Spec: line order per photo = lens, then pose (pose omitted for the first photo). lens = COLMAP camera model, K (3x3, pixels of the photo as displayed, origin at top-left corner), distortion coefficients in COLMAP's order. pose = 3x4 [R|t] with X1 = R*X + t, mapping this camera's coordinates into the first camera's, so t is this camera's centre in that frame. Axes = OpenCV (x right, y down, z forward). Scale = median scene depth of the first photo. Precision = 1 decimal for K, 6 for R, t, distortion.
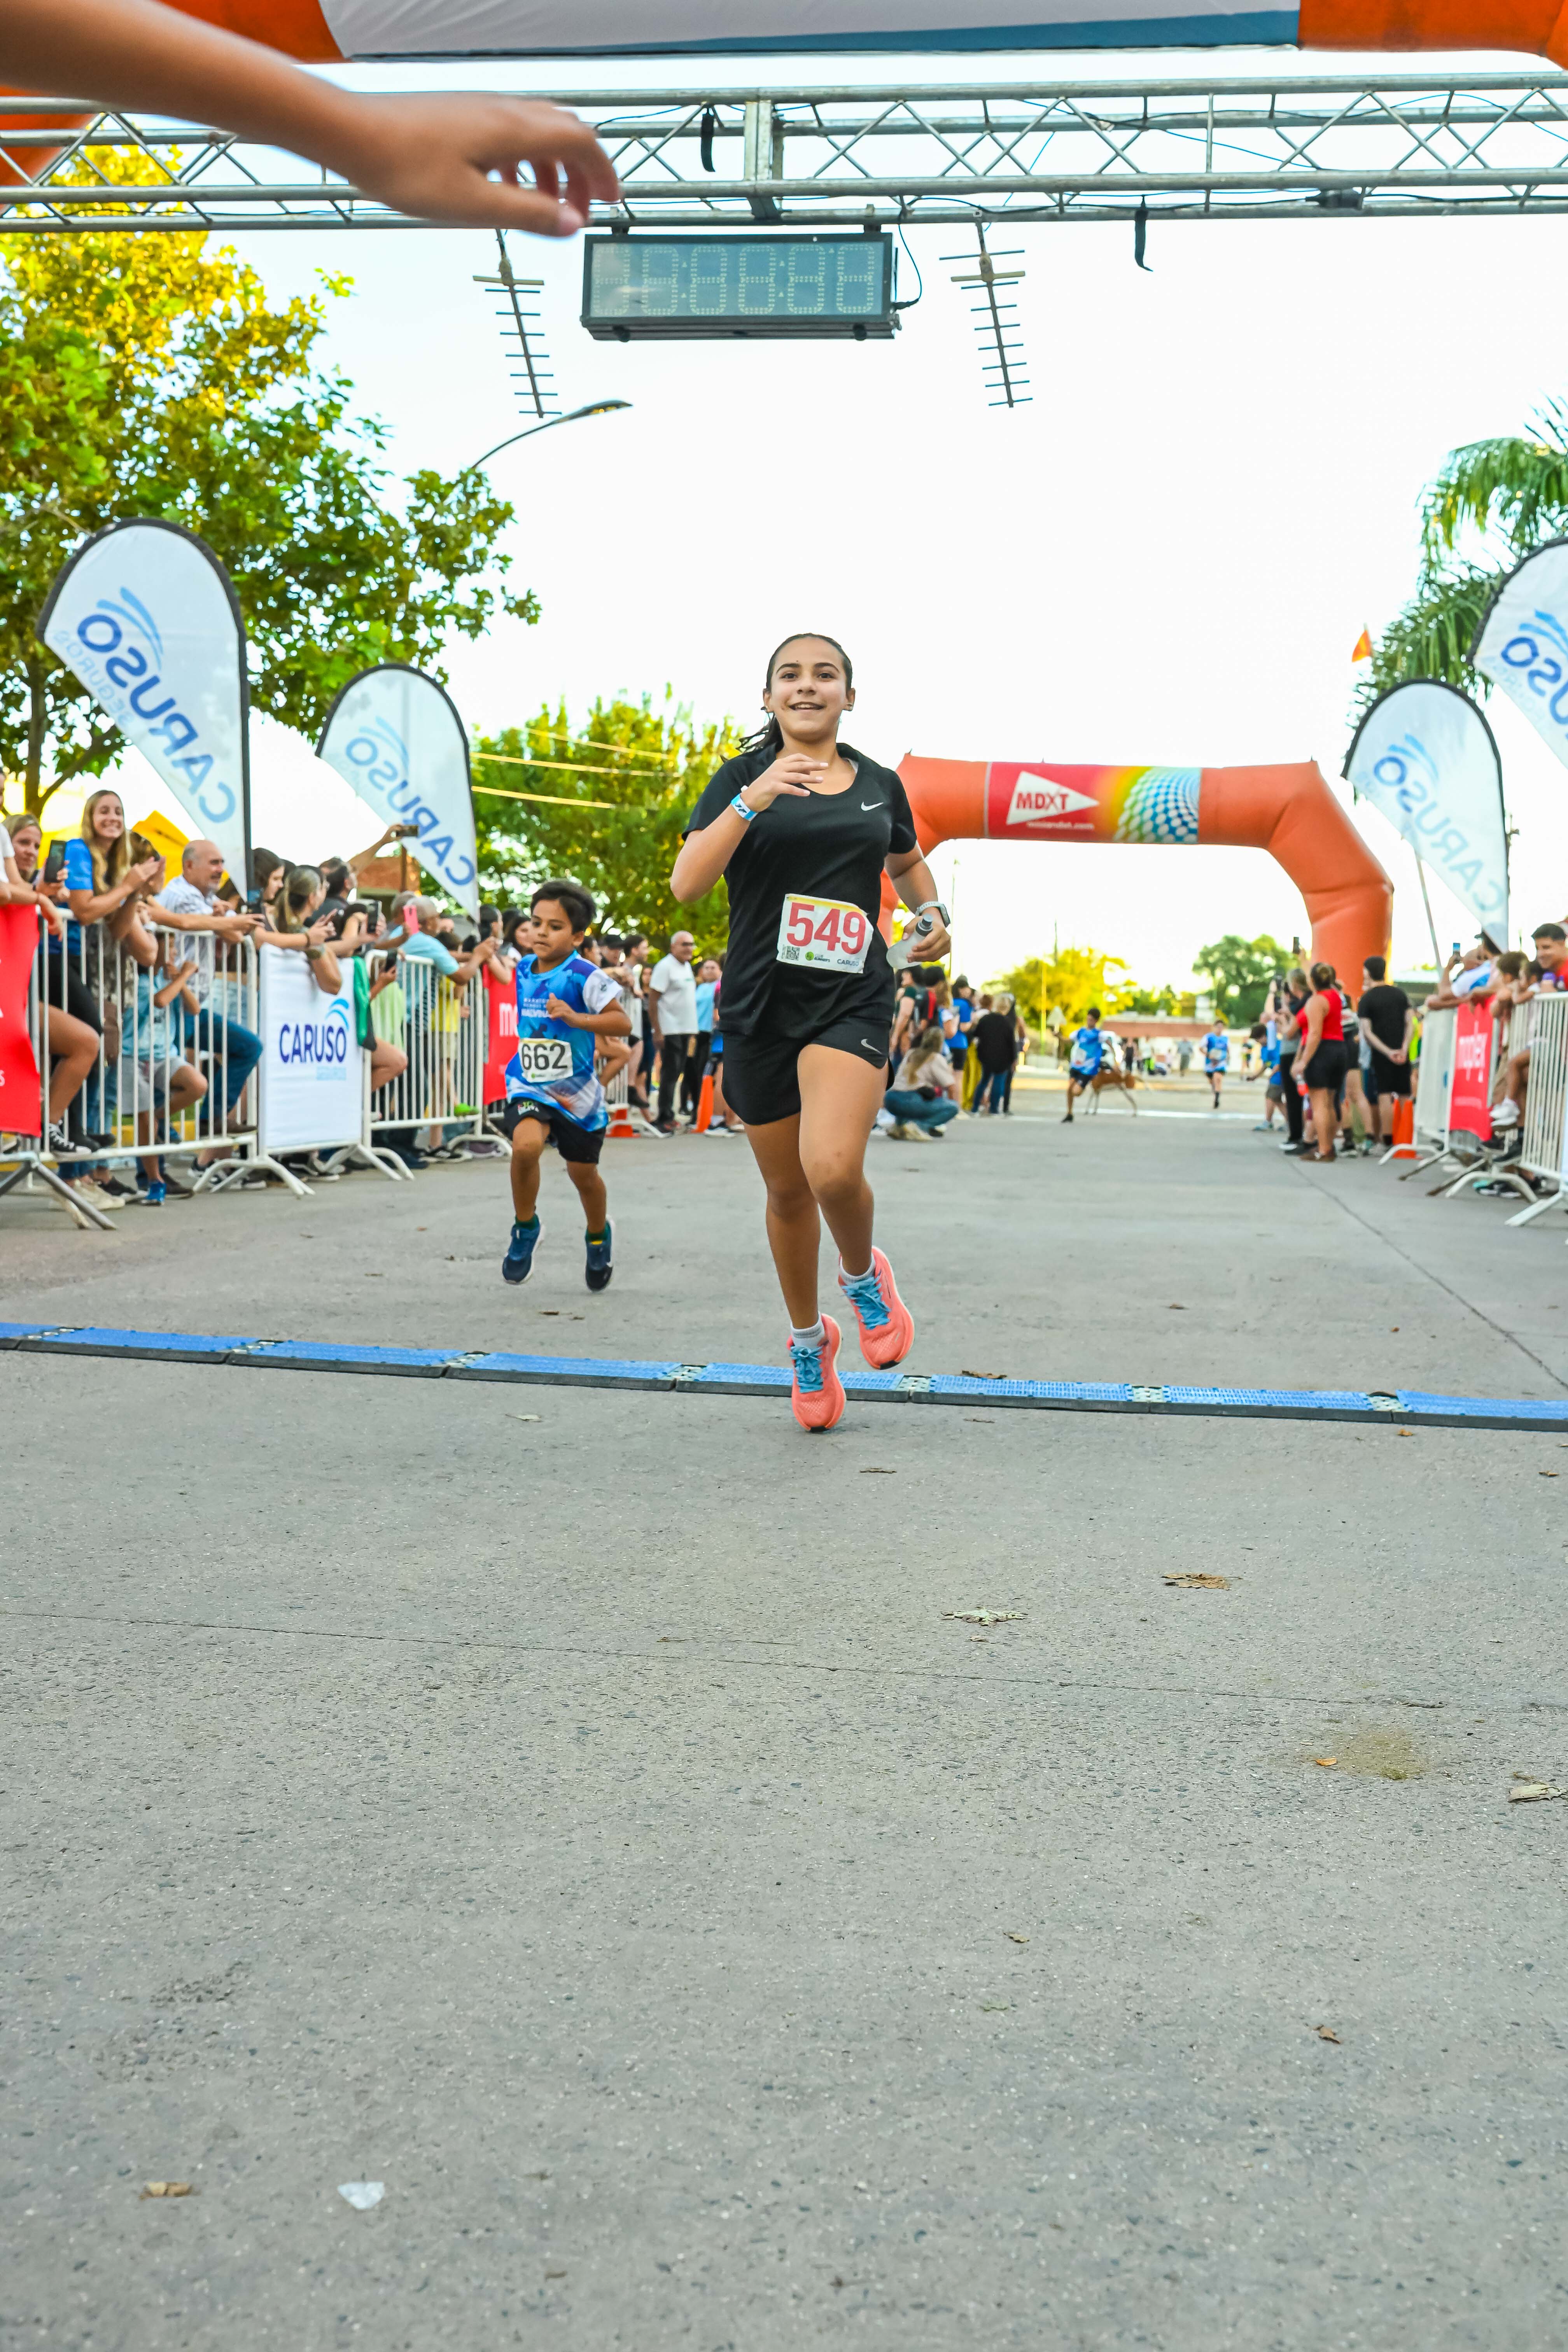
lens RADIAL K [[2688.8, 0, 797.5], [0, 2688.8, 1171.0], [0, 0, 1]] dist [-0.001799, -0.004772]
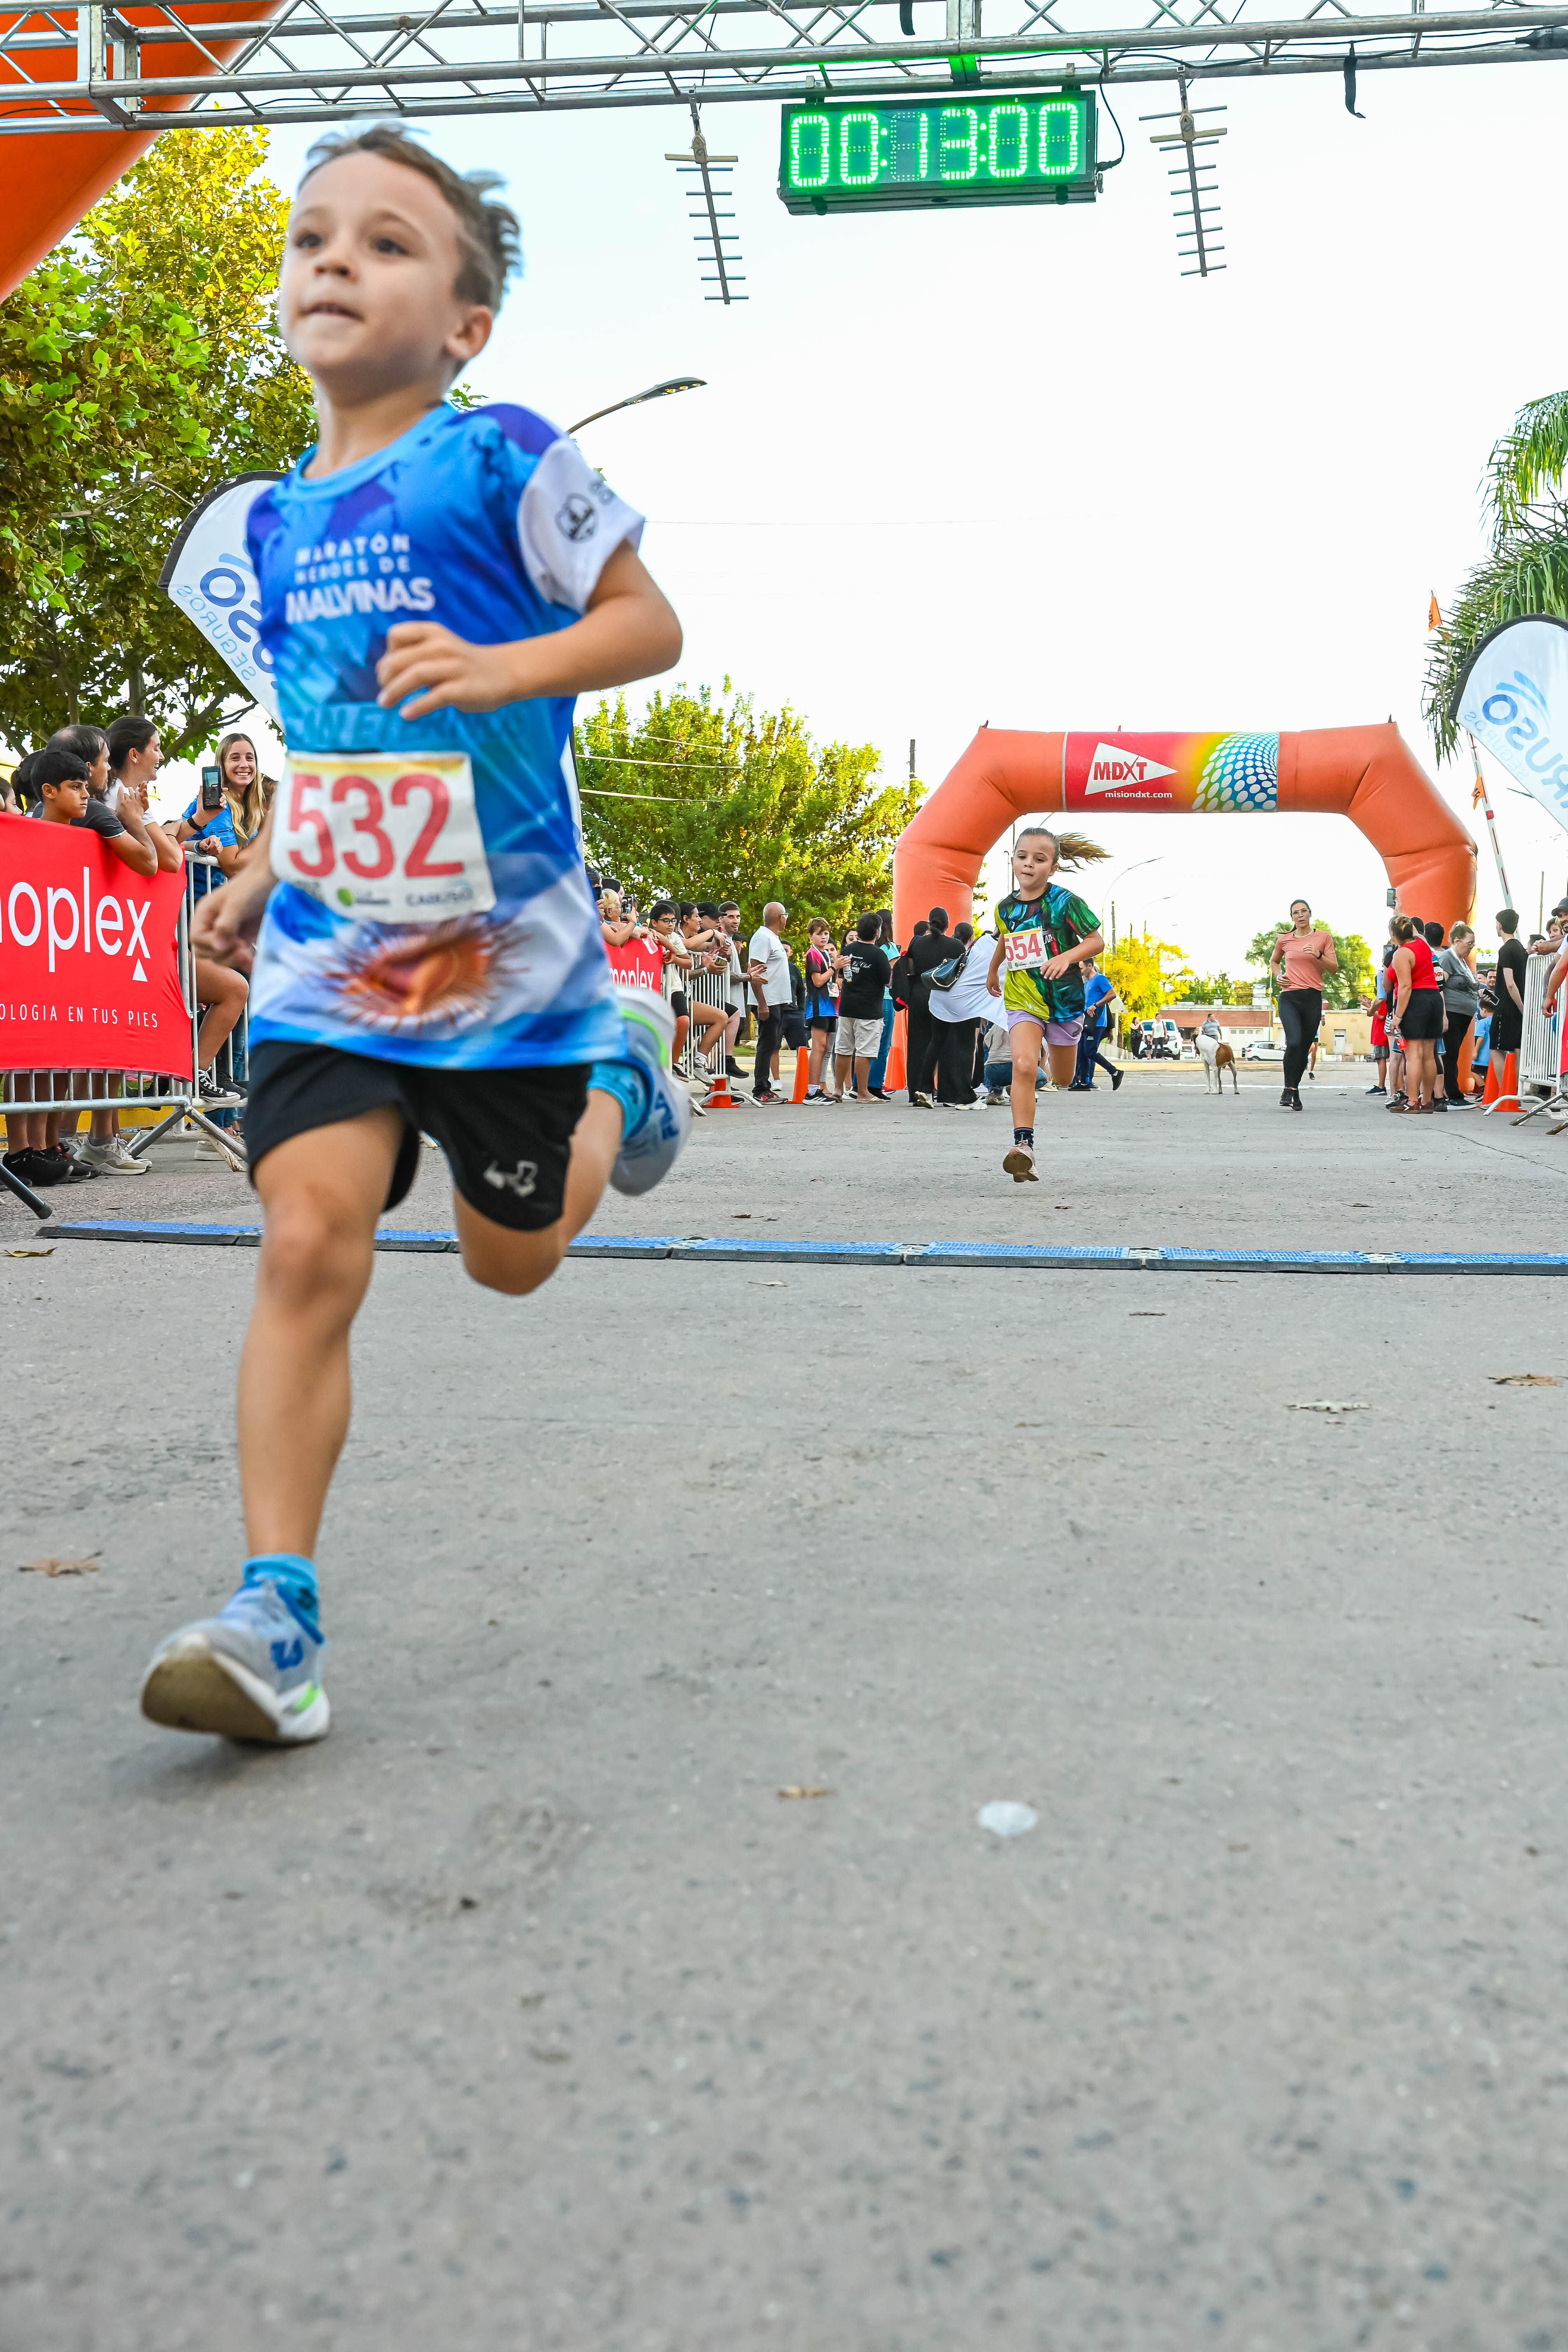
lens RADIAL K [[2686.9, 0, 803.9], [0, 2686.9, 1165.8], [0, 0, 1]] dist [-0.000073, -0.021575]
pose [[0.999488, -0.024293, -0.020833, -0.023876], [0.024285, 0.999705, -0.000655, 0.017578], [0.020843, 0.000149, 0.999783, 0.003348]]
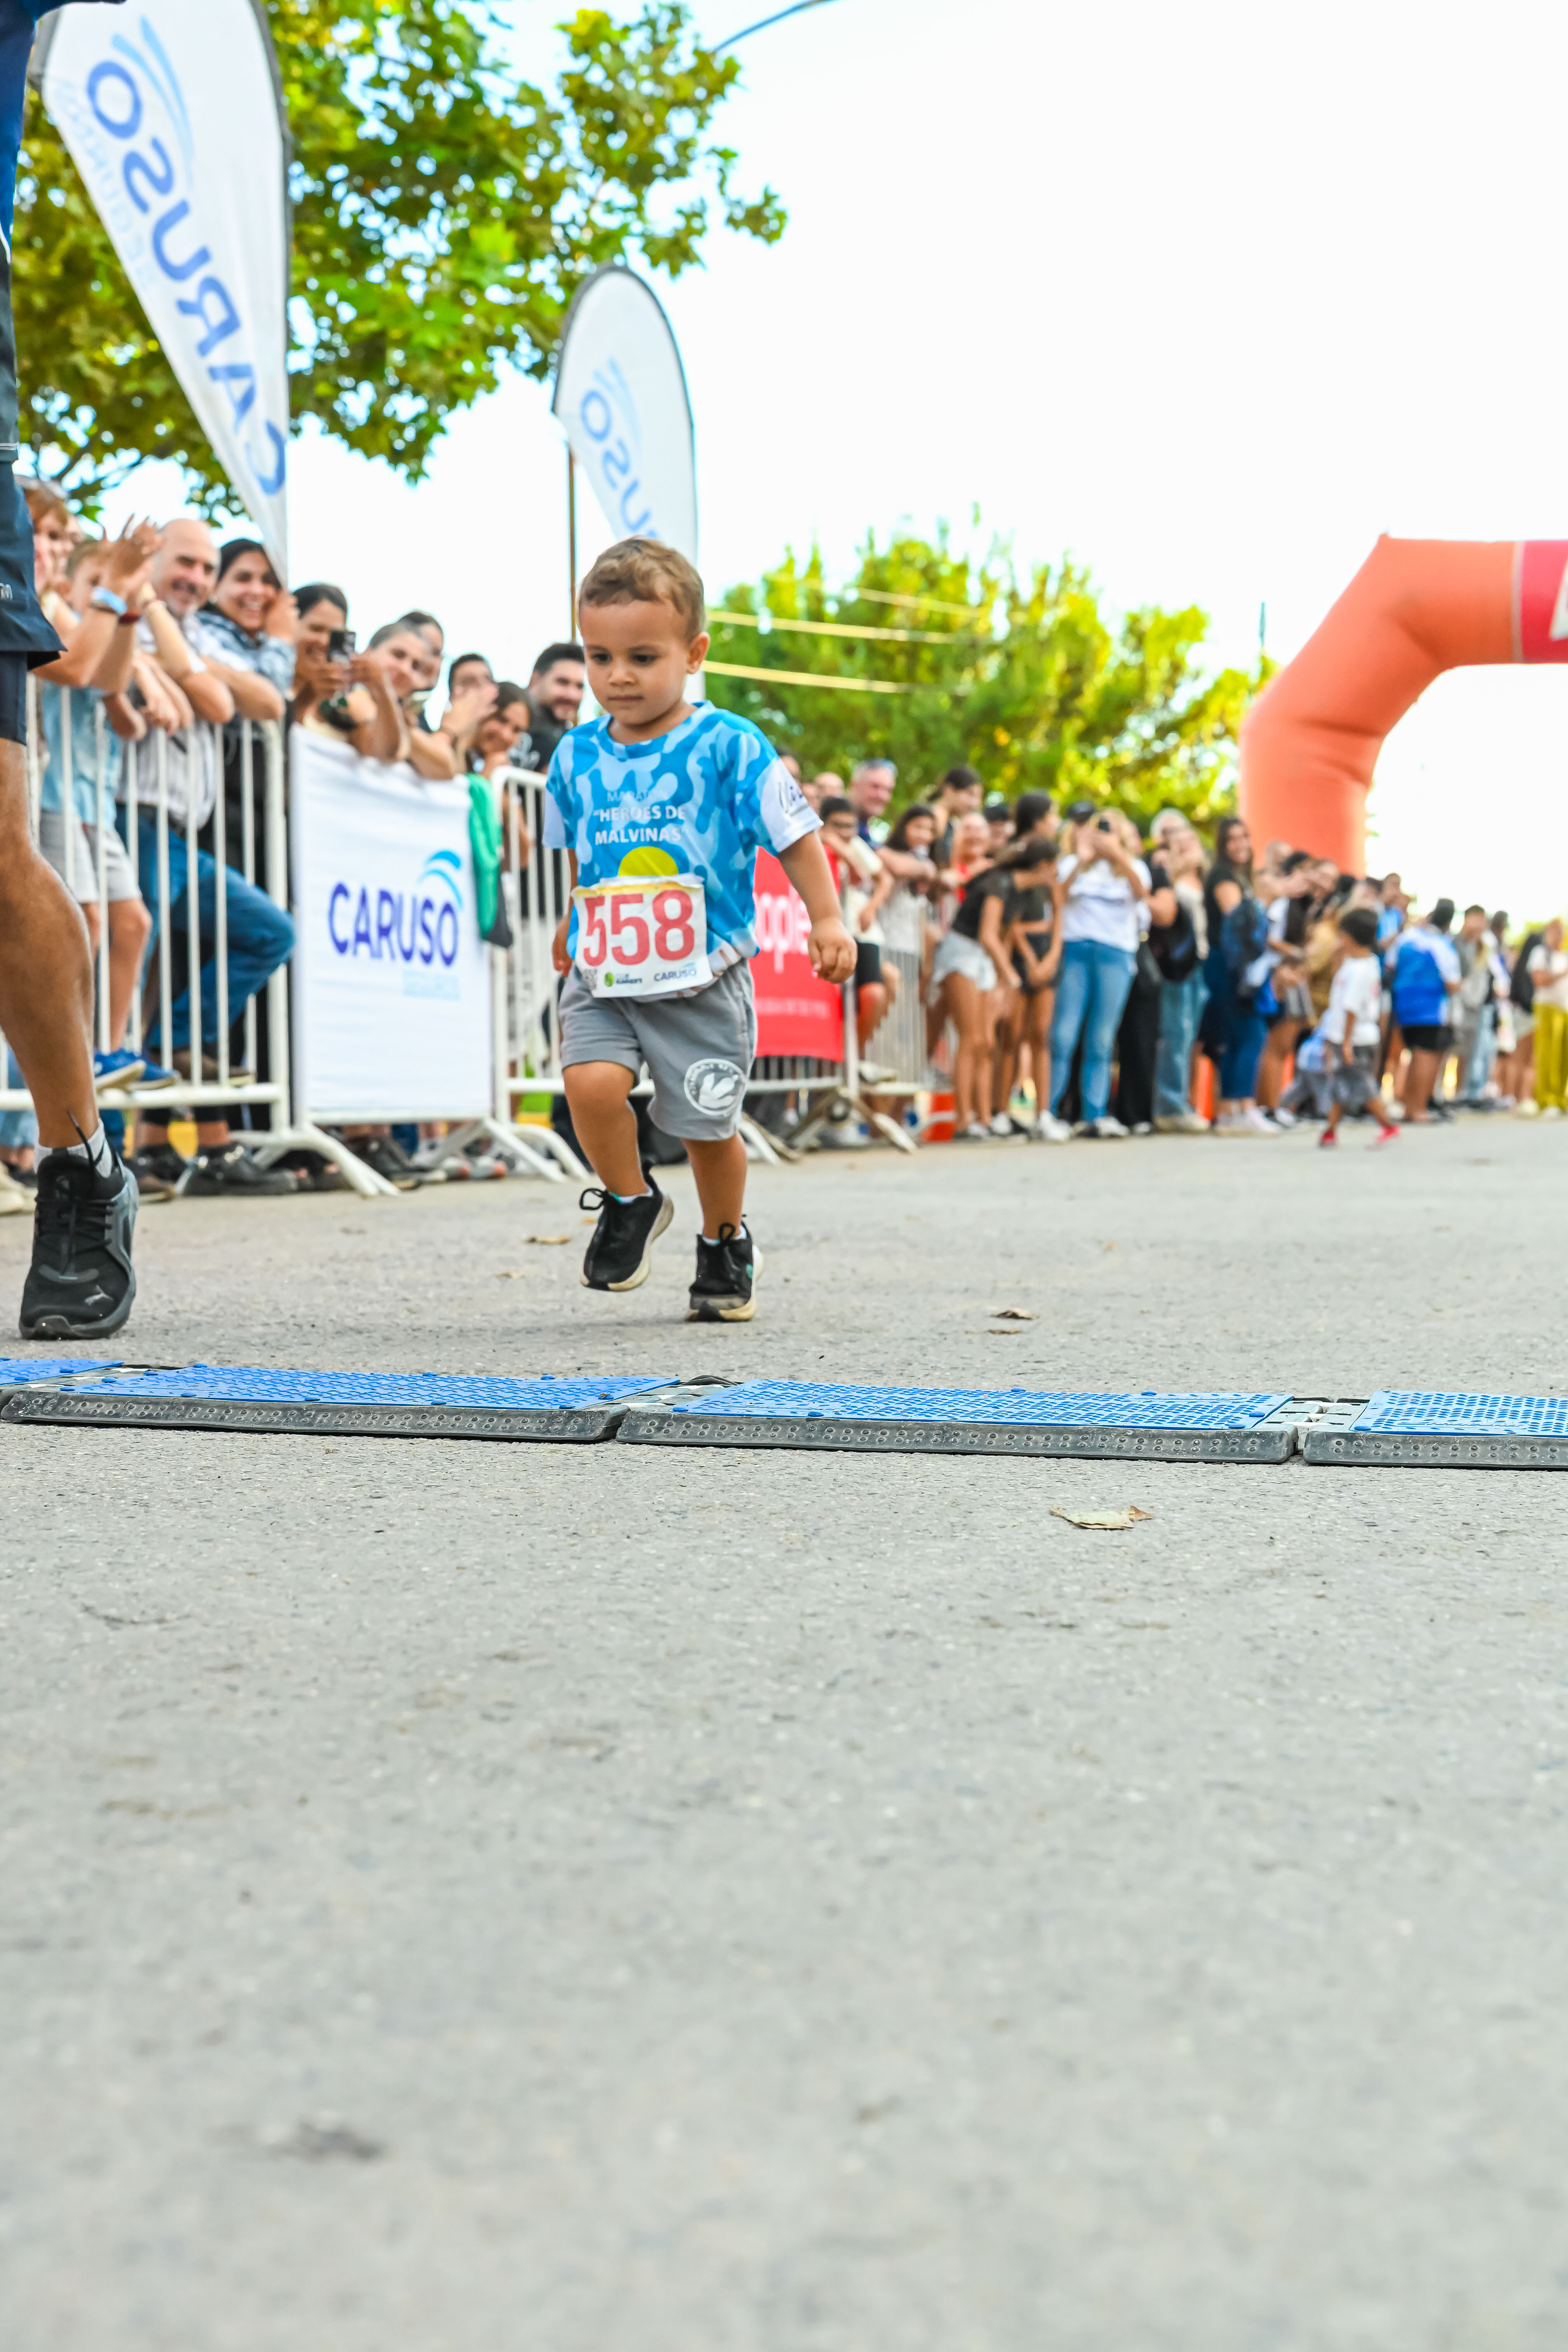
lens RADIAL K [[4028.3, 0, 781.6], [0, 4028.3, 1225.1], [0, 0, 1]] dist [0.032084, 0.059499]
pose [[0.994764, -0.025320, -0.099008, -0.023237], [0.024465, 0.999652, -0.009848, 0.021741], [0.099223, 0.007375, 0.995038, 0.195157]]
